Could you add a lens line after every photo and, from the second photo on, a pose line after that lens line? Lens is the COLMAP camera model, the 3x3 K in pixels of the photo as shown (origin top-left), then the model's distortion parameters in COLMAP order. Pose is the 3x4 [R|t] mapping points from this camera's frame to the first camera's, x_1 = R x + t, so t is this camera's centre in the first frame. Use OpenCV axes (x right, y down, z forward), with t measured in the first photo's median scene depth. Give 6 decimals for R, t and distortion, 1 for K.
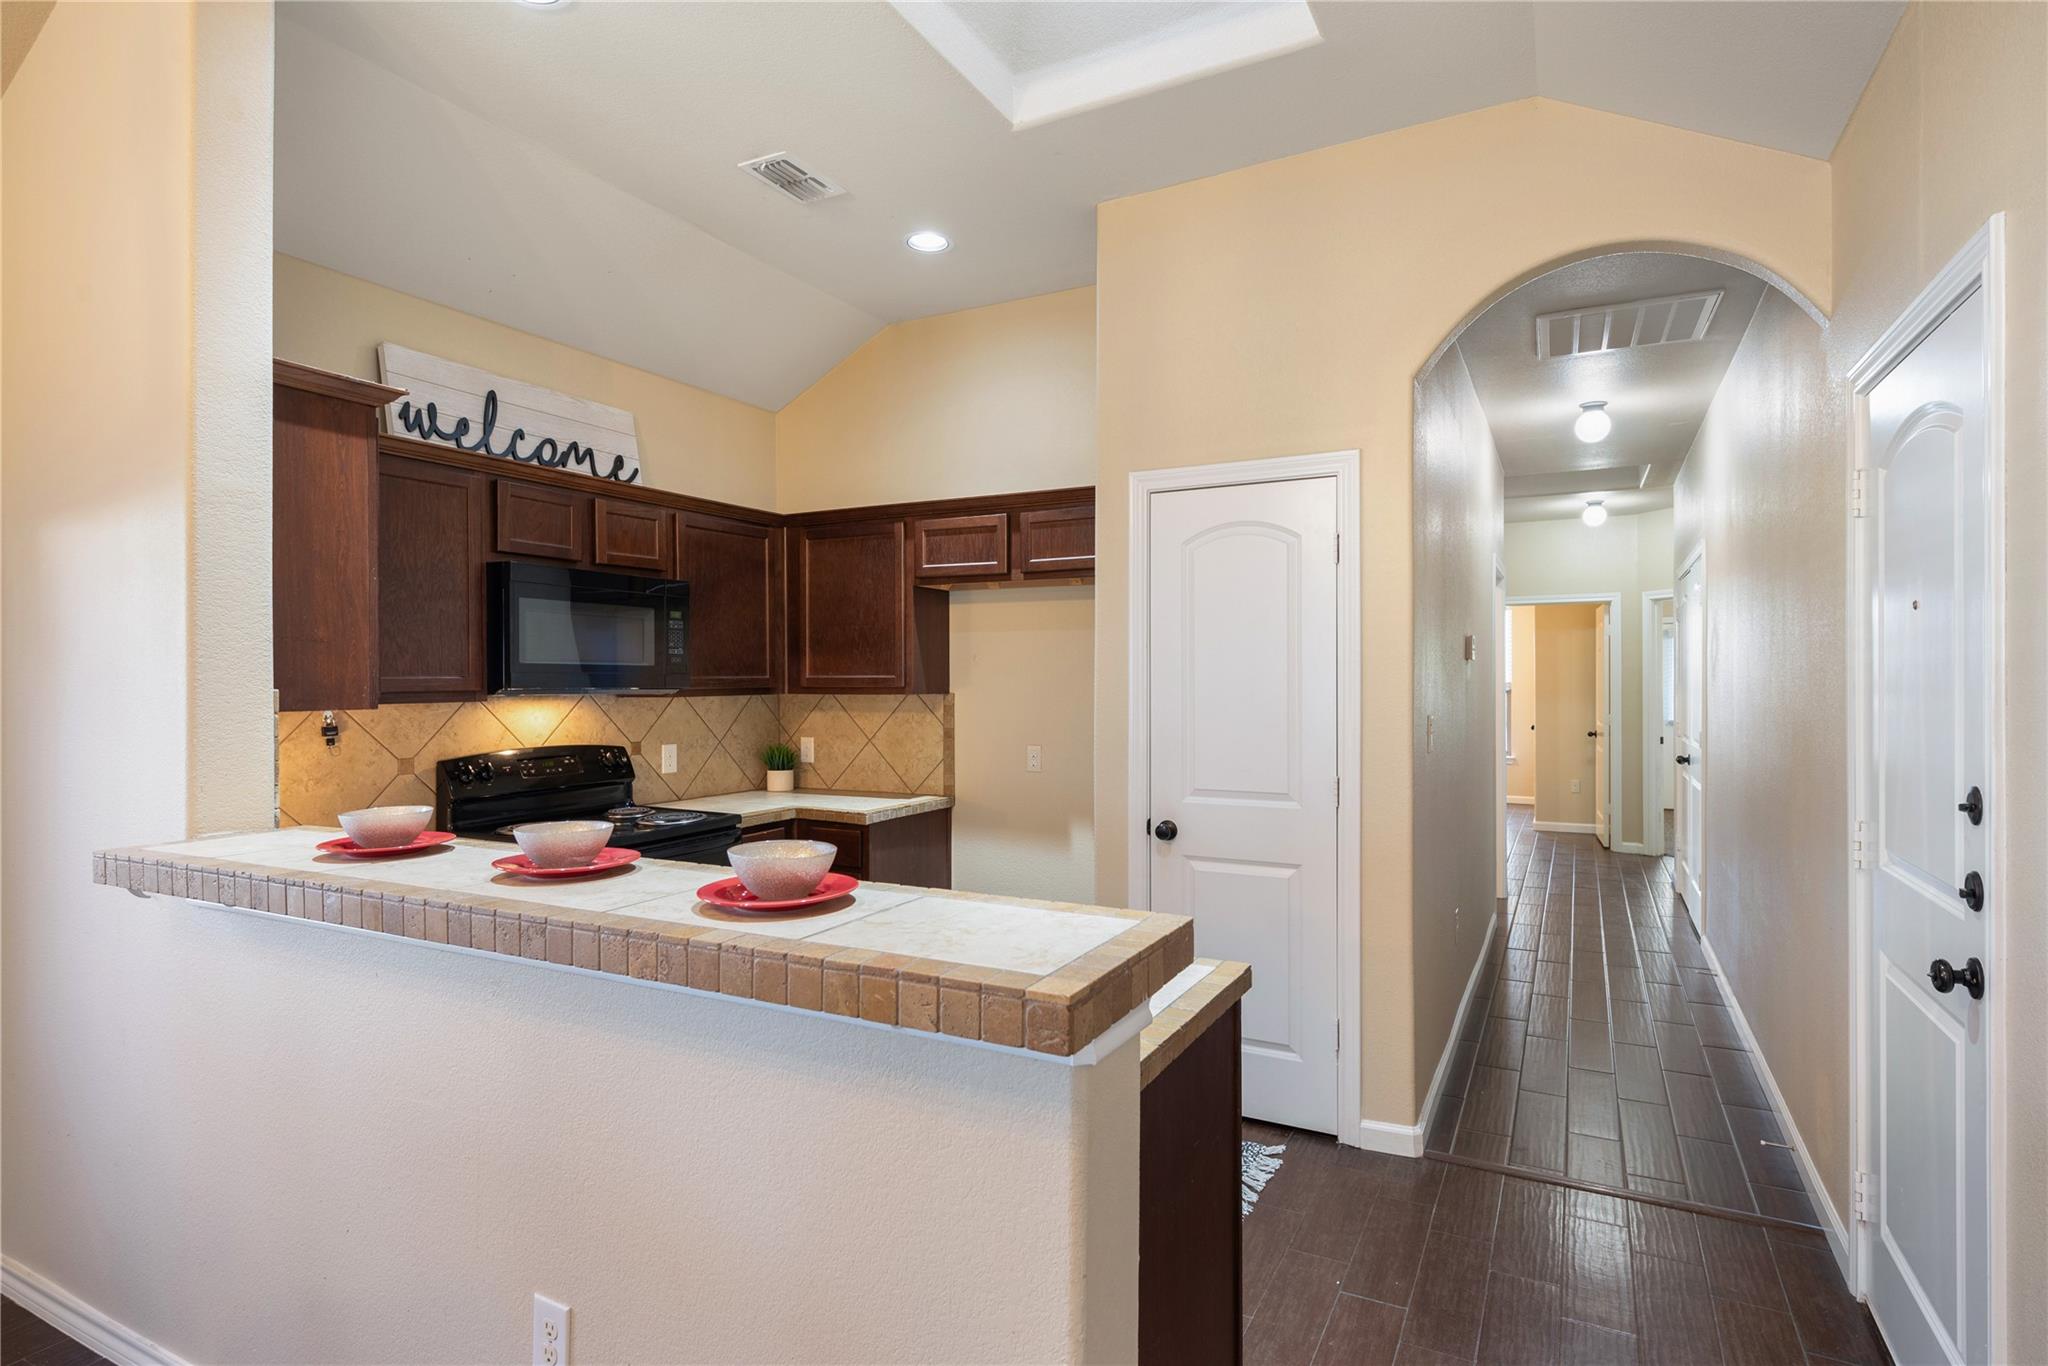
lens RADIAL K [[1069.9, 0, 1014.9], [0, 1069.9, 684.6], [0, 0, 1]] dist [0.009272, 0.001143]
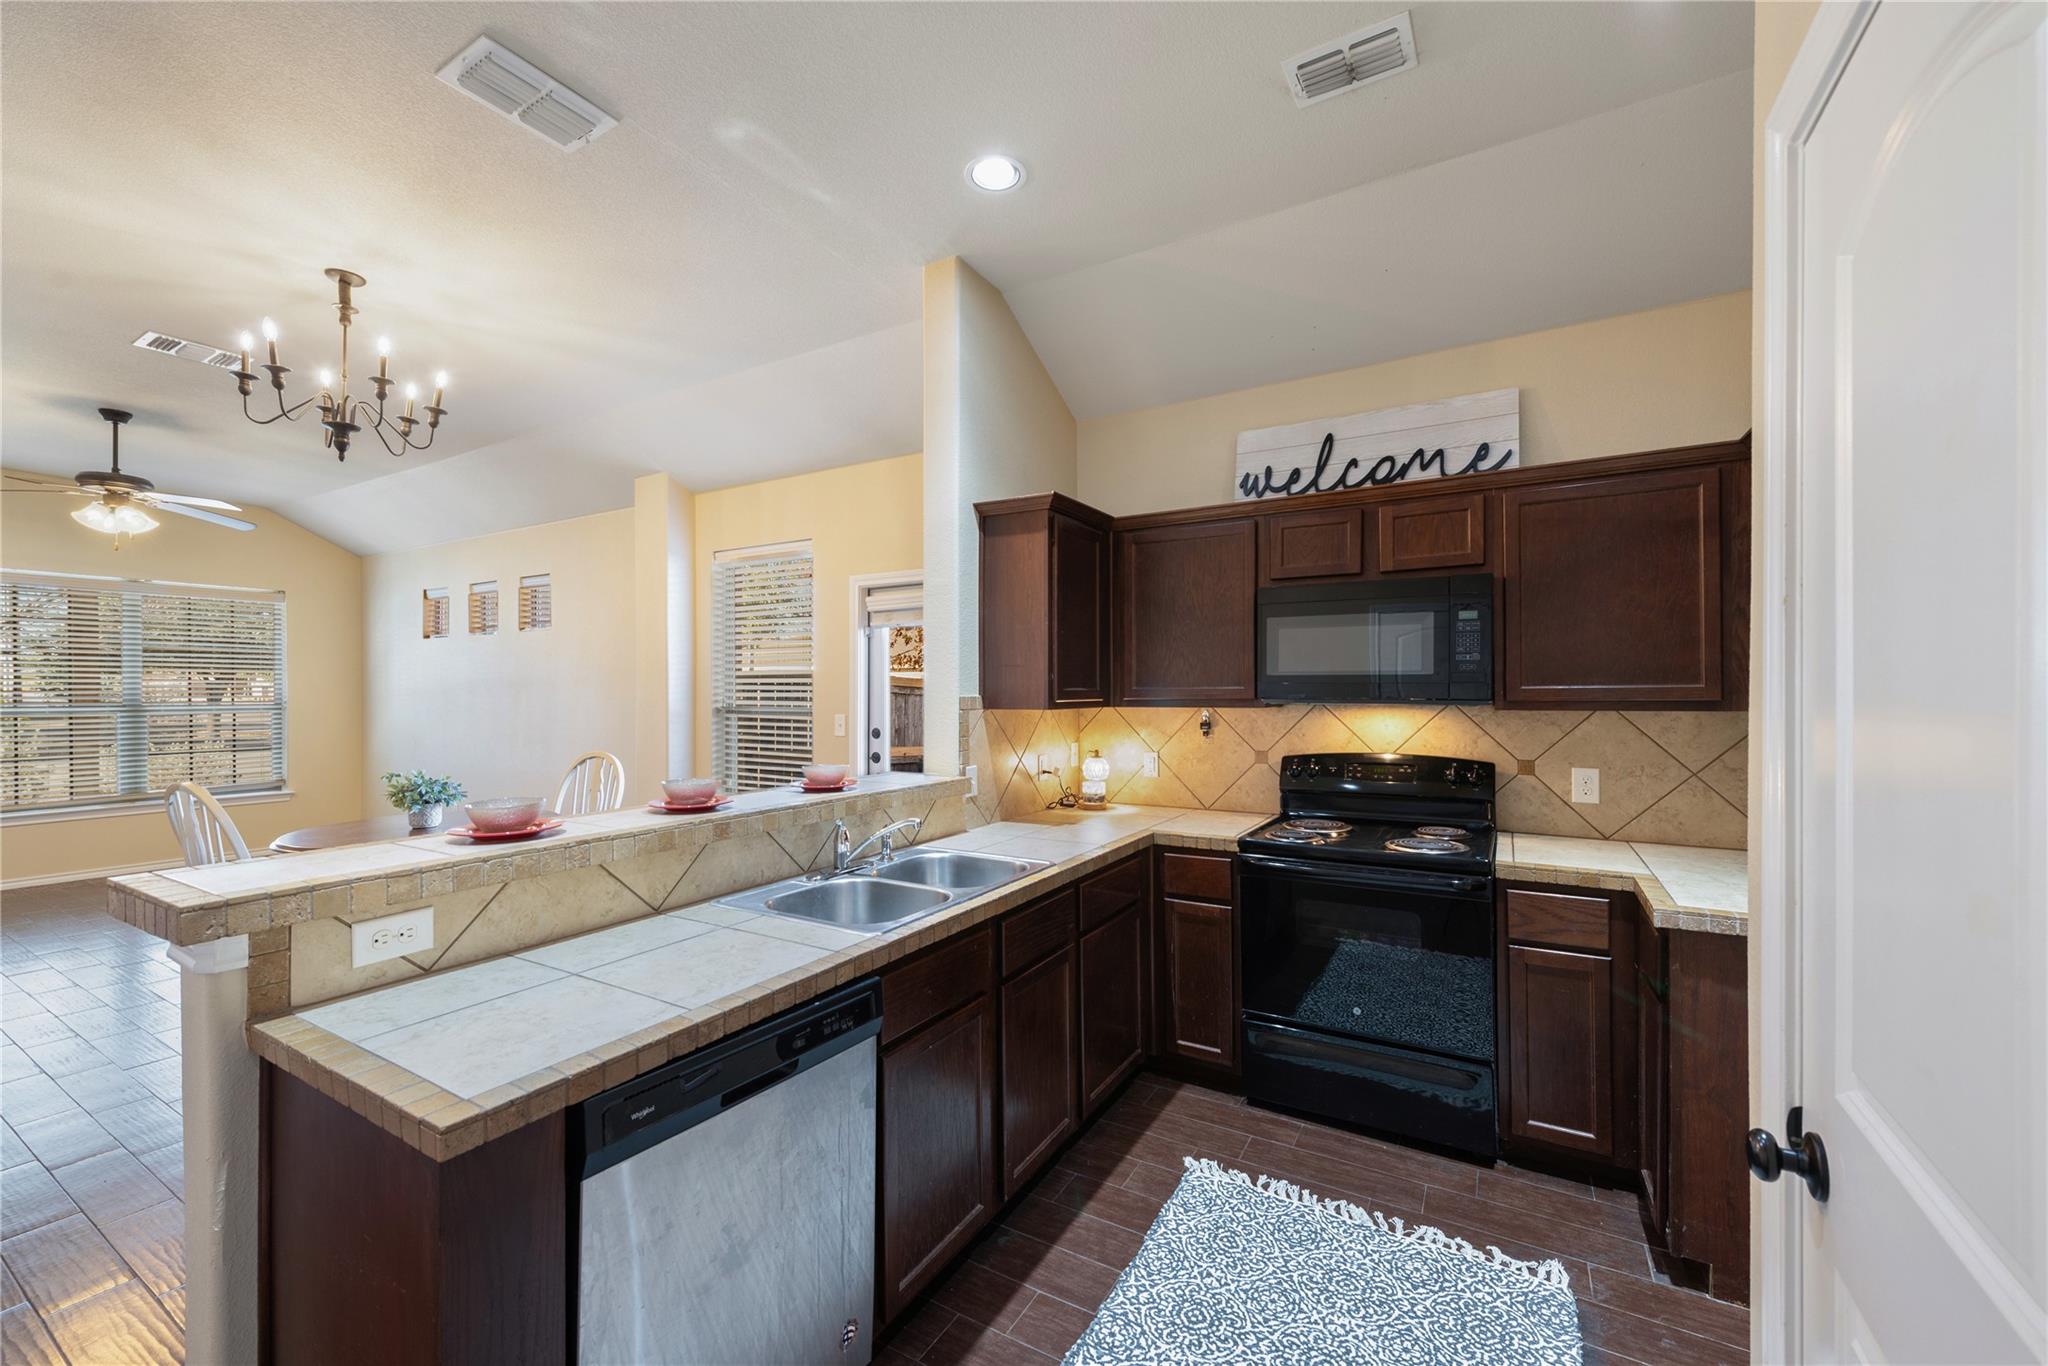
lens RADIAL K [[808.4, 0, 1026.7], [0, 808.4, 686.6], [0, 0, 1]] dist [0.008696, -0.000139]
pose [[-0.053607, 0.000316, -0.998562, 0.329397], [-0.002763, 0.999996, 0.000465, -0.005884], [0.998558, 0.002784, -0.053606, 0.626080]]
